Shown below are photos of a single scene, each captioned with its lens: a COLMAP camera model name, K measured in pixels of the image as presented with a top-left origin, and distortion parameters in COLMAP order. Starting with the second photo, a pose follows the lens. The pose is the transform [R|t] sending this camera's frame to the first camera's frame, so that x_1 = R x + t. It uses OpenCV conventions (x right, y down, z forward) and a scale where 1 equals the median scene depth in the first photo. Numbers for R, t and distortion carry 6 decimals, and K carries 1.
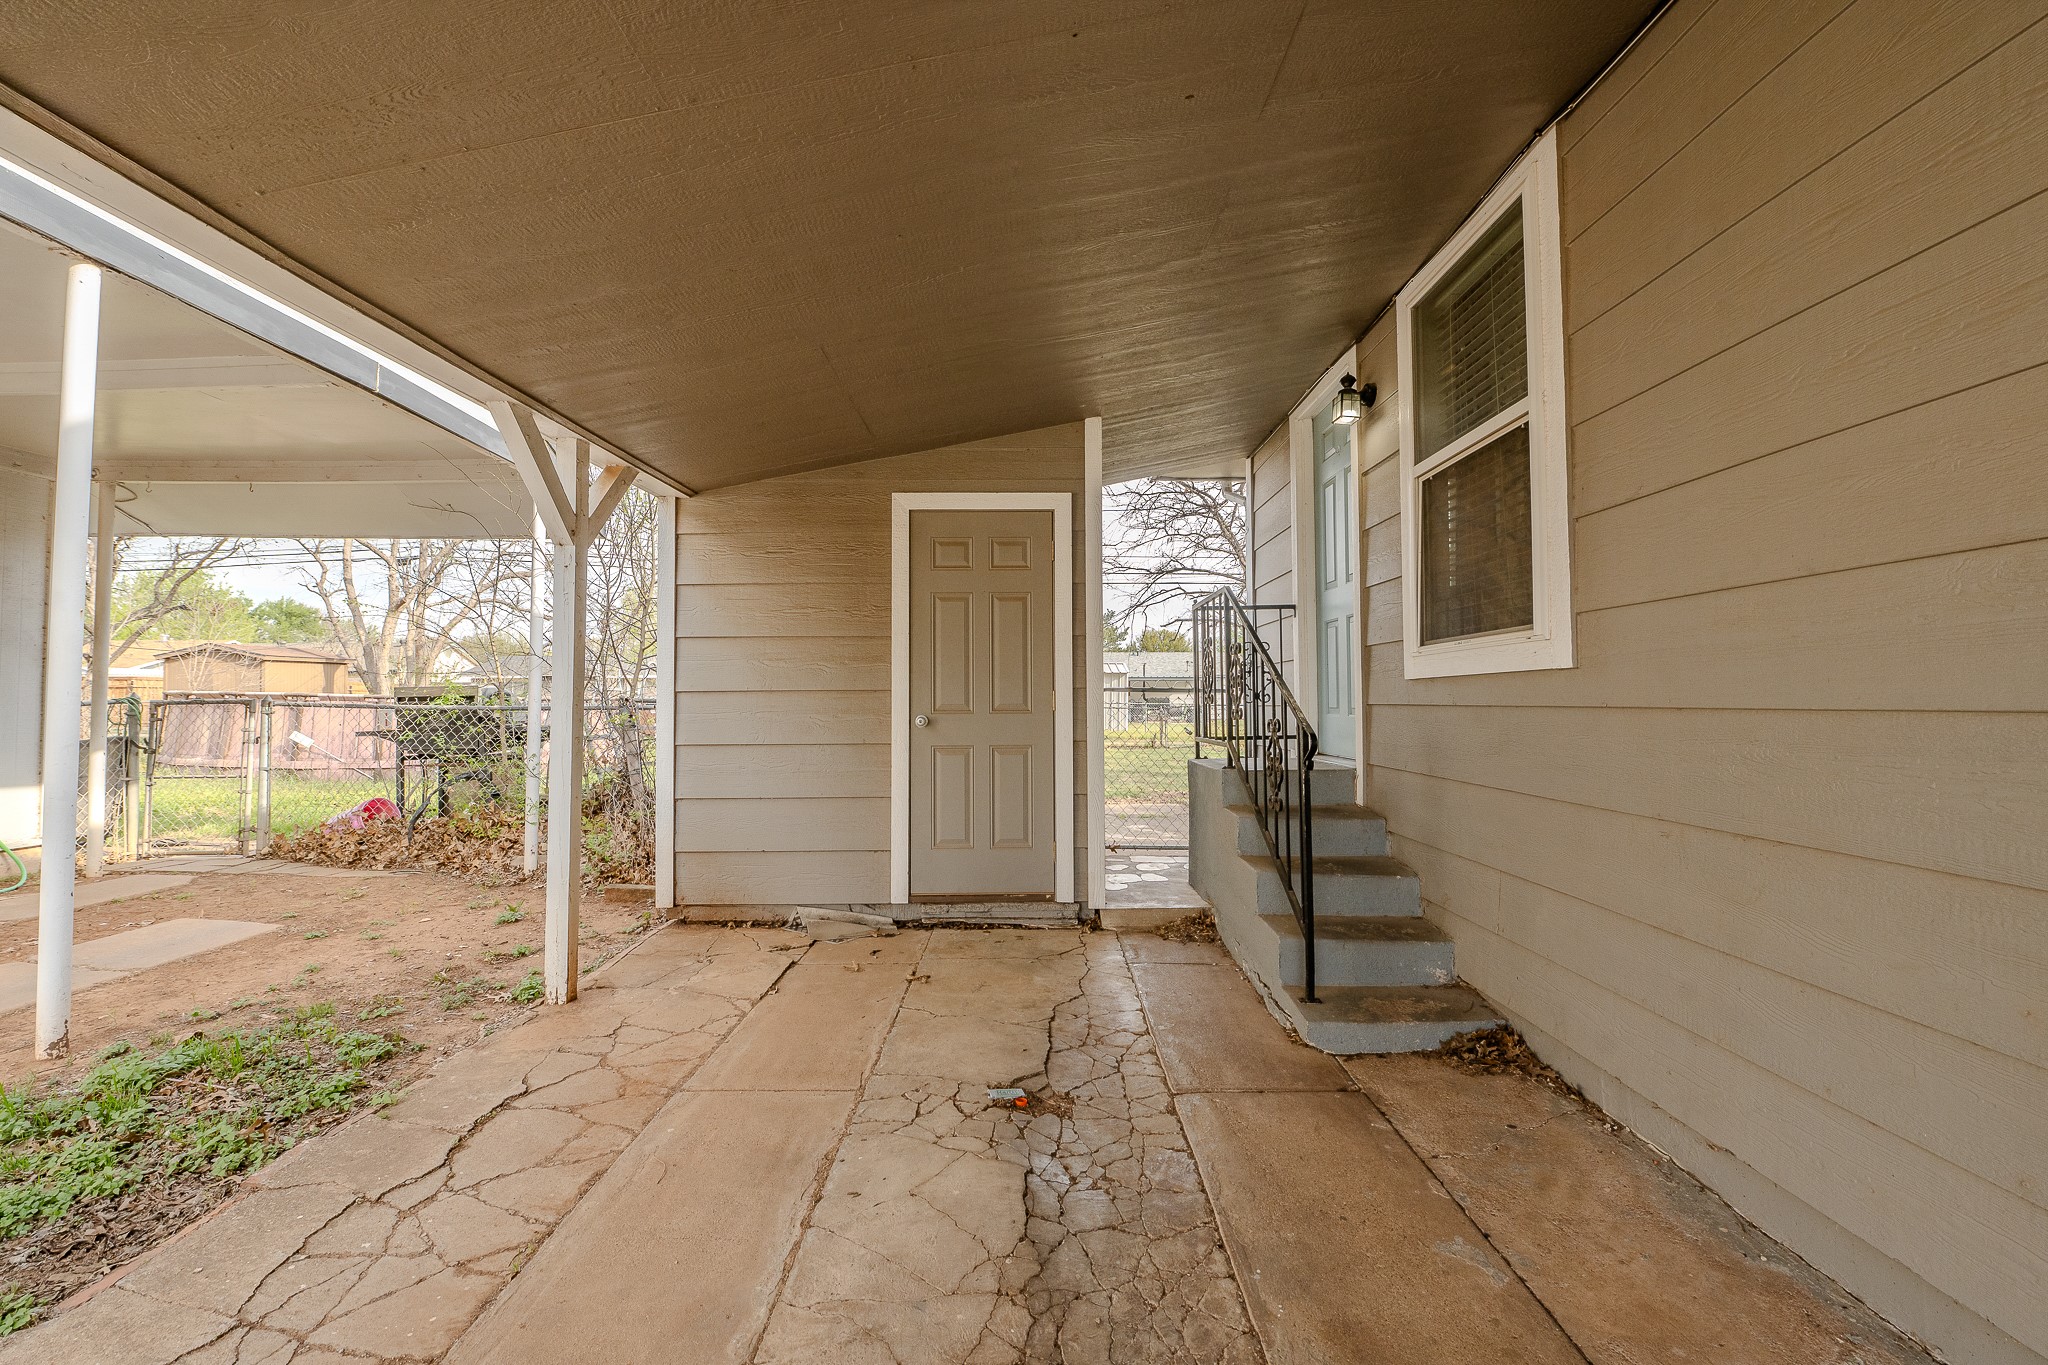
lens RADIAL K [[837.0, 0, 1025.5], [0, 837.0, 681.8], [0, 0, 1]] dist [-0.009520, 0.000171]
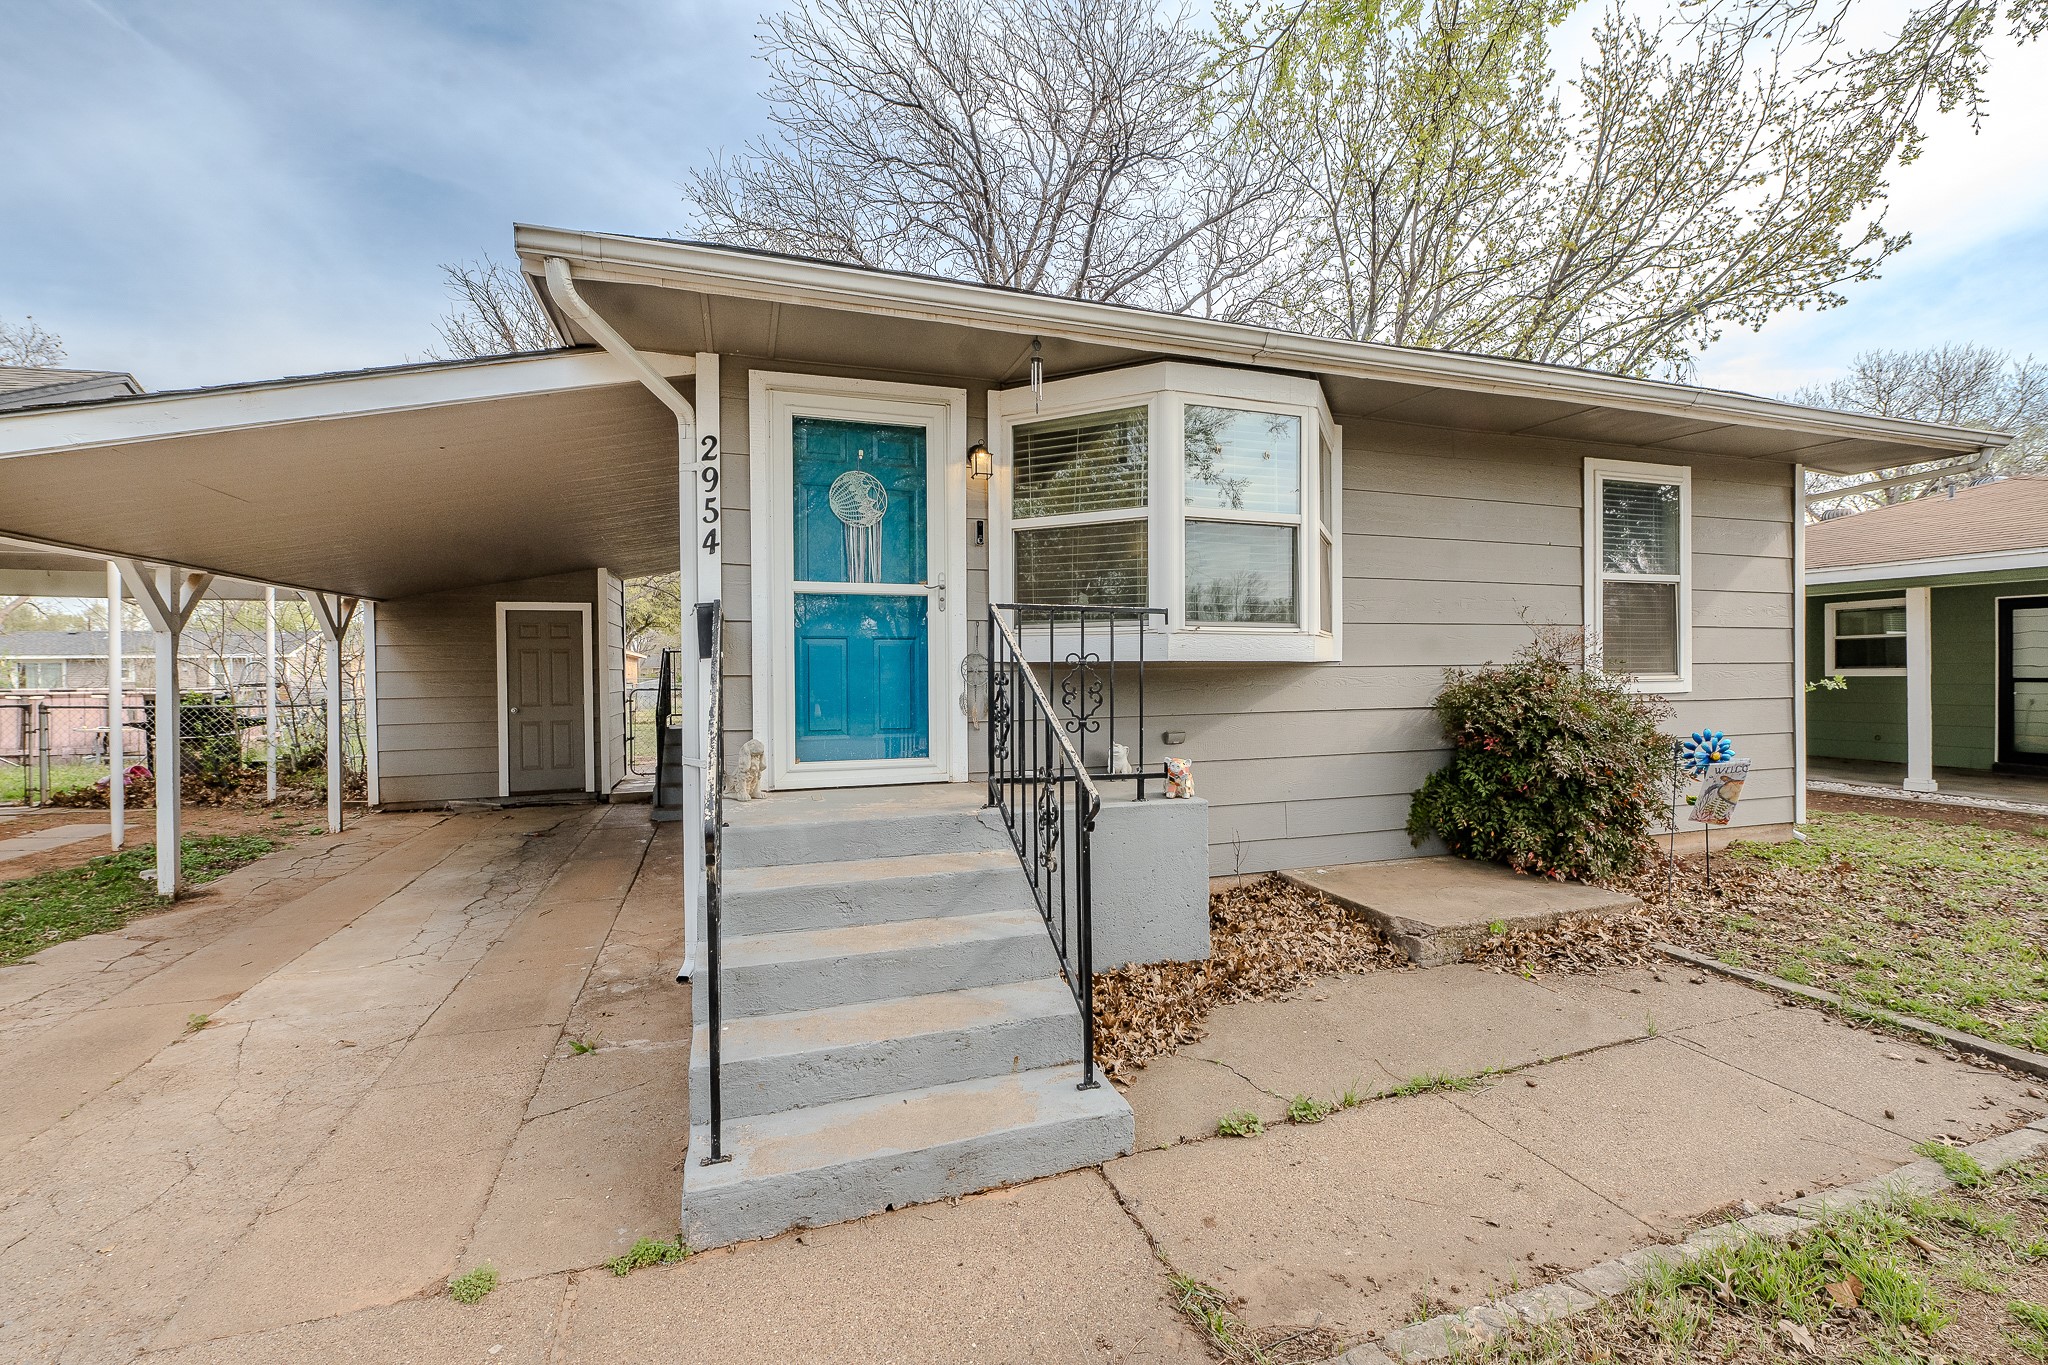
lens RADIAL K [[881.4, 0, 1021.1], [0, 881.4, 673.9], [0, 0, 1]] dist [-0.001645, -0.000059]
pose [[0.947164, -0.011827, 0.320533, 0.378314], [0.001786, 0.999499, 0.031603, -0.114136], [-0.320746, -0.029361, 0.946710, -1.523464]]
